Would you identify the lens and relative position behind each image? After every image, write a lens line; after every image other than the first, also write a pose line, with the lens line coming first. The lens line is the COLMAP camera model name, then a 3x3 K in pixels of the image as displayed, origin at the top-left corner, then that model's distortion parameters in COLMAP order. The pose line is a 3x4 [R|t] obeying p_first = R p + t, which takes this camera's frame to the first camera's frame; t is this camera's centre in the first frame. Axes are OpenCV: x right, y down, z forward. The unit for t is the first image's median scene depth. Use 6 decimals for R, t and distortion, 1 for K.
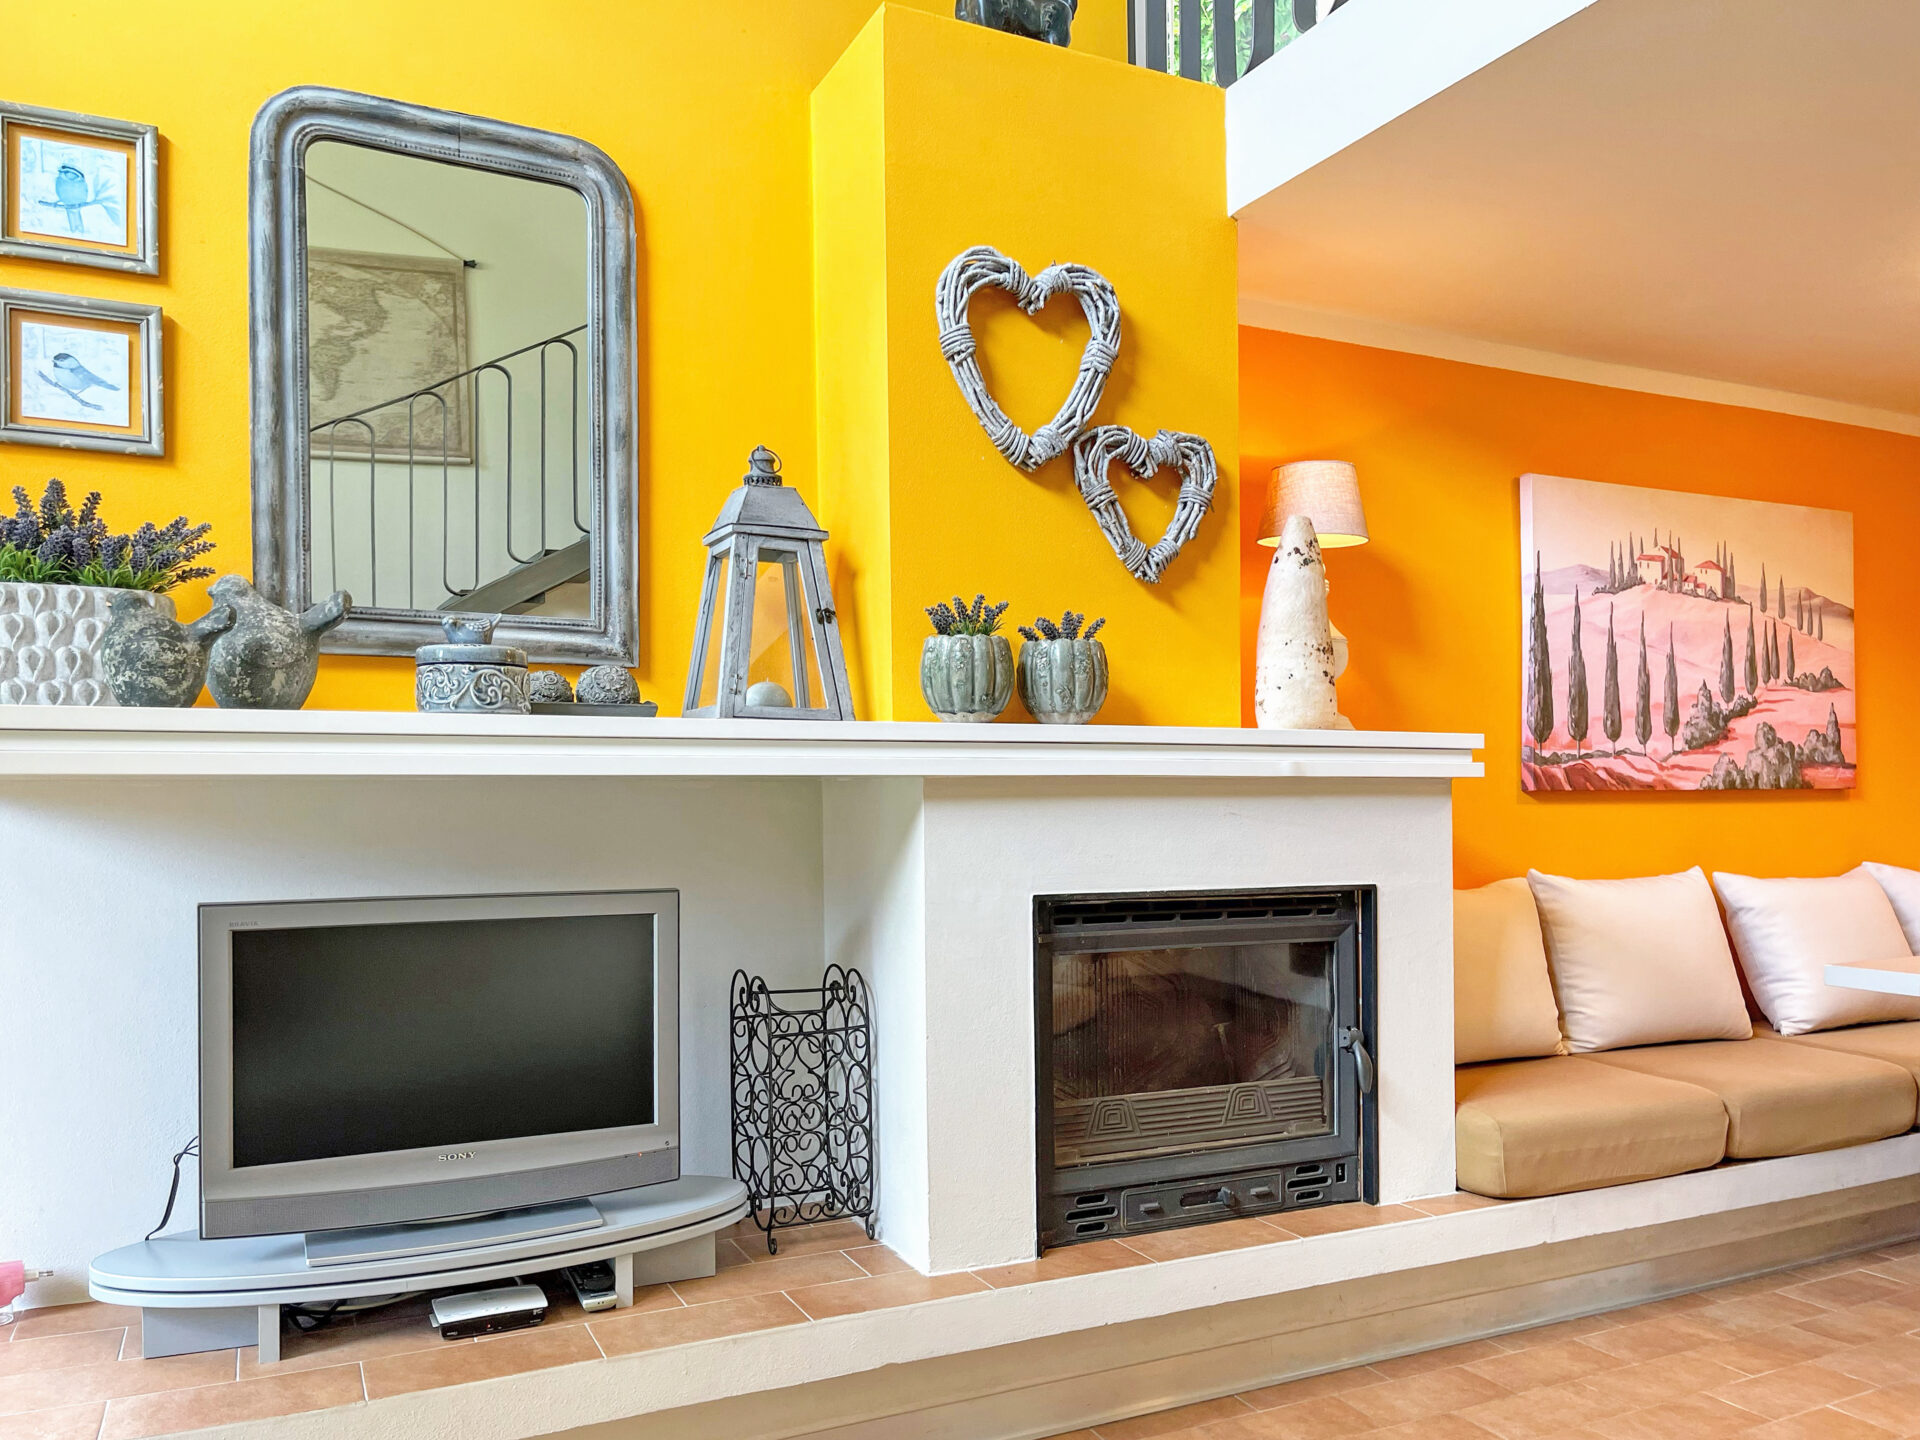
lens RADIAL K [[1459.5, 0, 971.2], [0, 1459.5, 724.3], [0, 0, 1]] dist [0.050058, -0.067693]
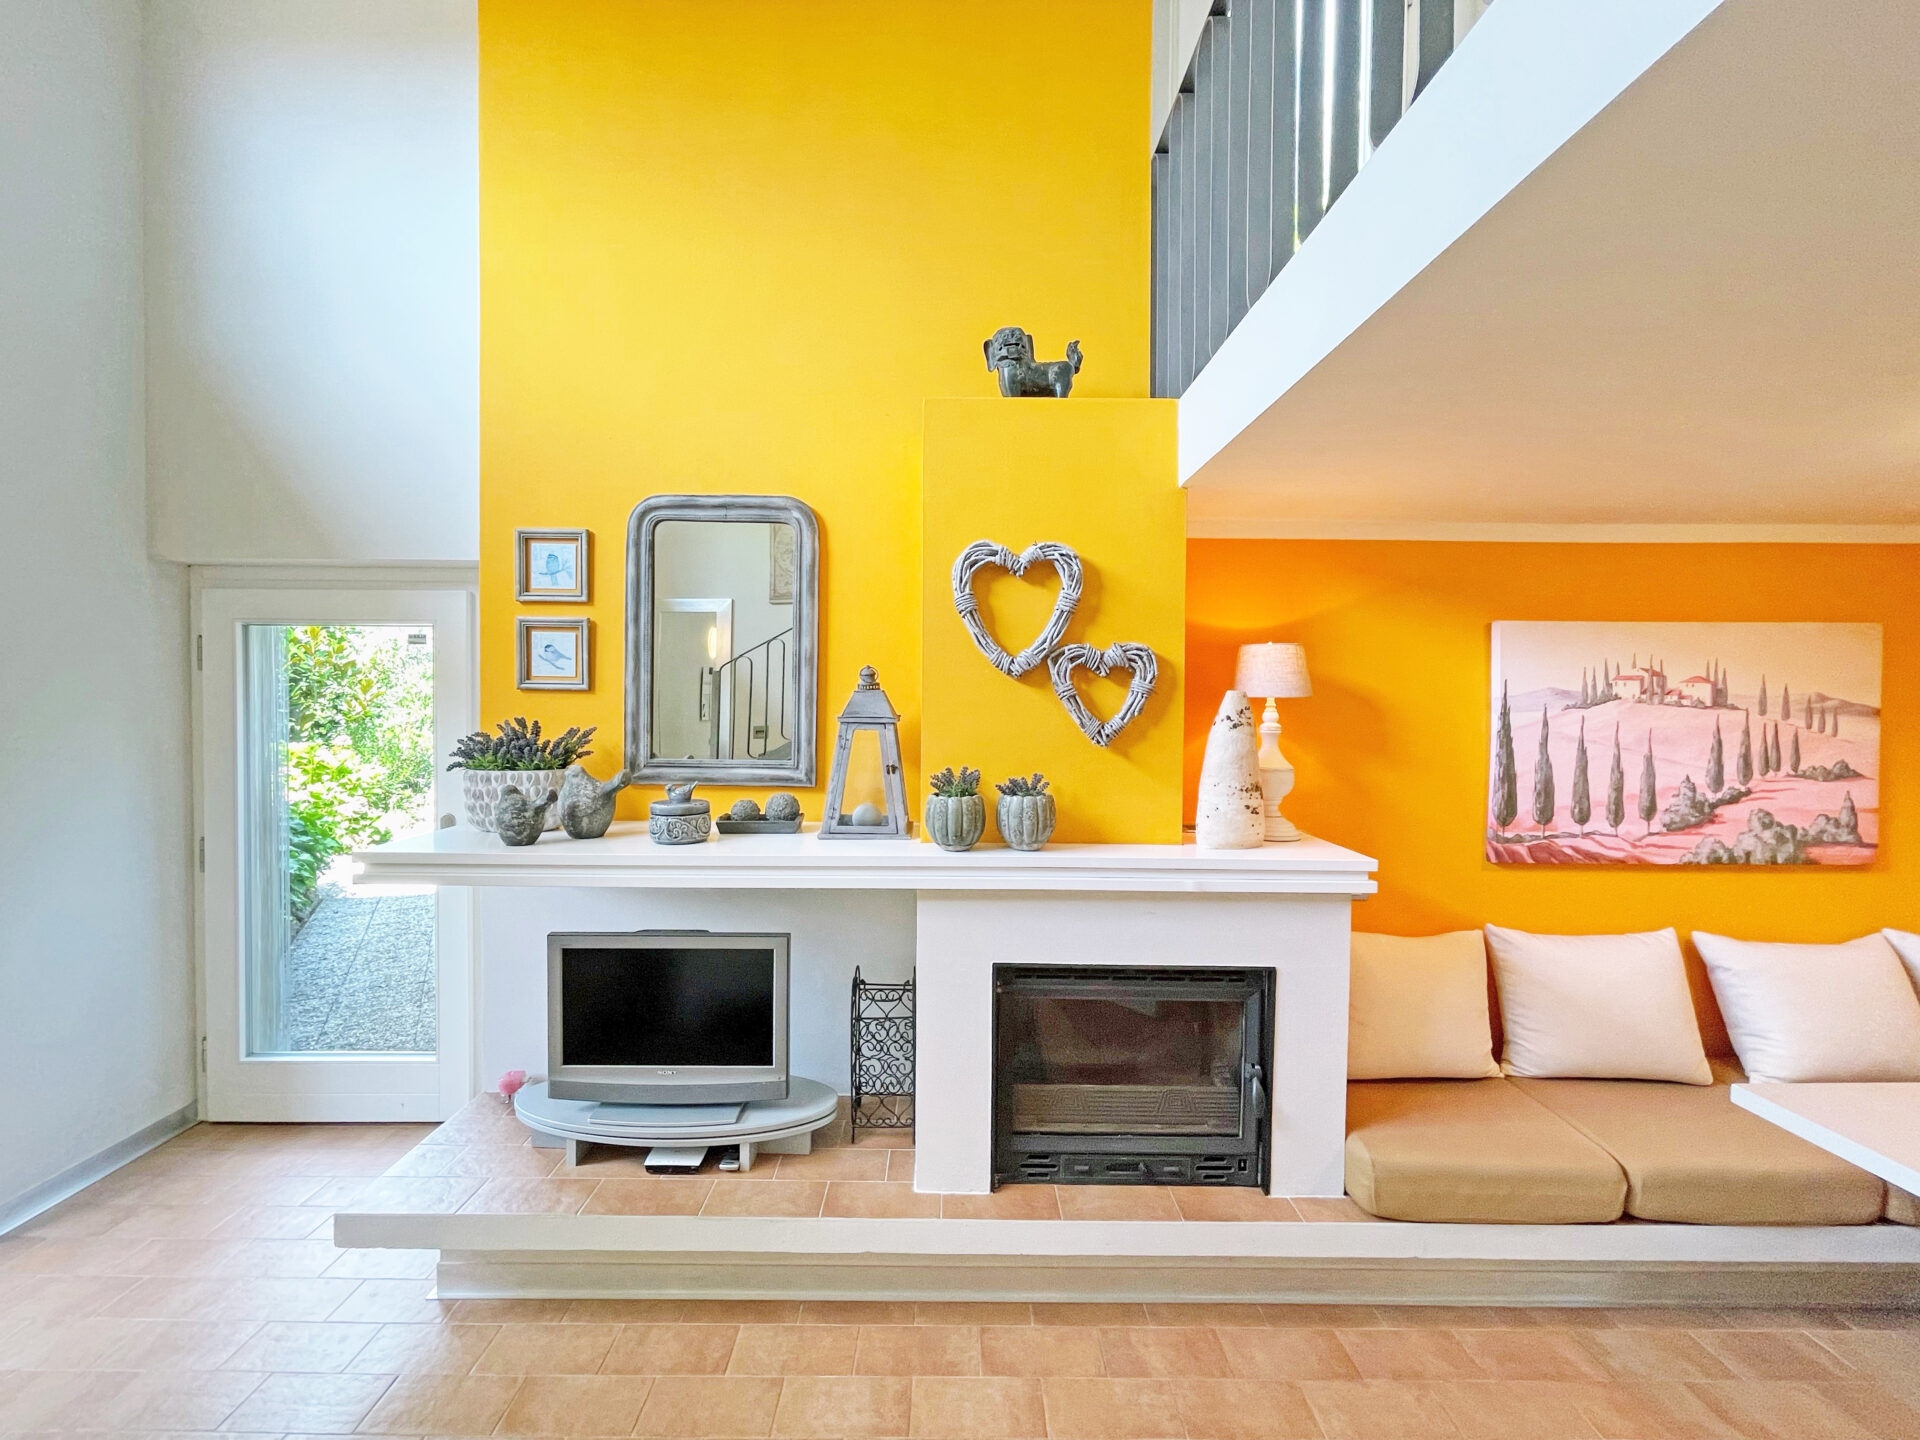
lens RADIAL K [[747.0, 0, 925.3], [0, 747.0, 700.8], [0, 0, 1]] dist [-0.003436, 0.000532]
pose [[0.895325, 0.004986, -0.445385, 0.298981], [0.008539, 0.999561, 0.028355, -0.167782], [0.445331, -0.029190, 0.894890, 0.234615]]
